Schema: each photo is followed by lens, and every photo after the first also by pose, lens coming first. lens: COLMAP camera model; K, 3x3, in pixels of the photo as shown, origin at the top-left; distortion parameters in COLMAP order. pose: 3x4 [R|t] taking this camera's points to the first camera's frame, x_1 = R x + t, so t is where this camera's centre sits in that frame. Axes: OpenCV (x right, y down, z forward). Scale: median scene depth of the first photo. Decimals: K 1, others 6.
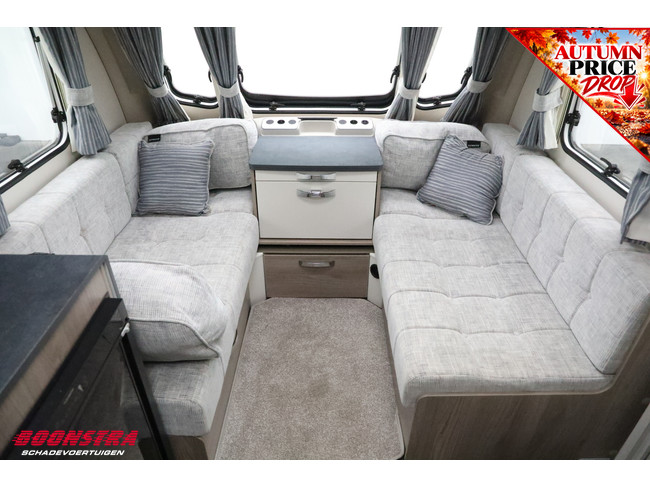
lens RADIAL K [[439.9, 0, 322.2], [0, 439.9, 239.4], [0, 0, 1]] dist [-0.038267, 0.013970]
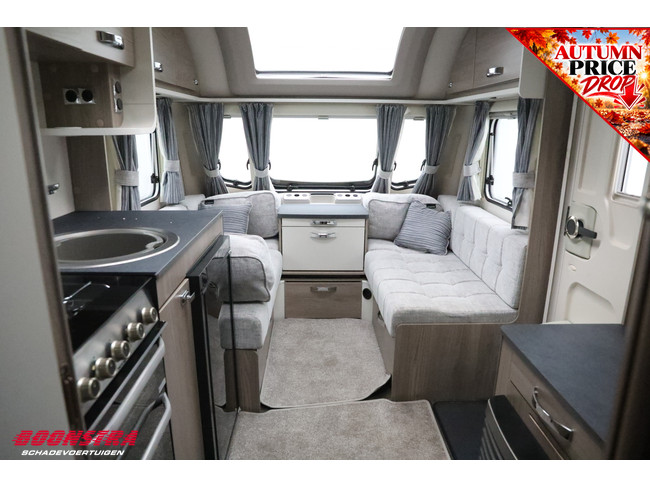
lens RADIAL K [[439.9, 0, 326.2], [0, 439.9, 244.9], [0, 0, 1]] dist [-0.038267, 0.013970]
pose [[0.999399, -0.006096, 0.034124, -0.051701], [0.015693, 0.957323, -0.288593, 0.322186], [-0.030908, 0.288955, 0.956843, -0.345442]]
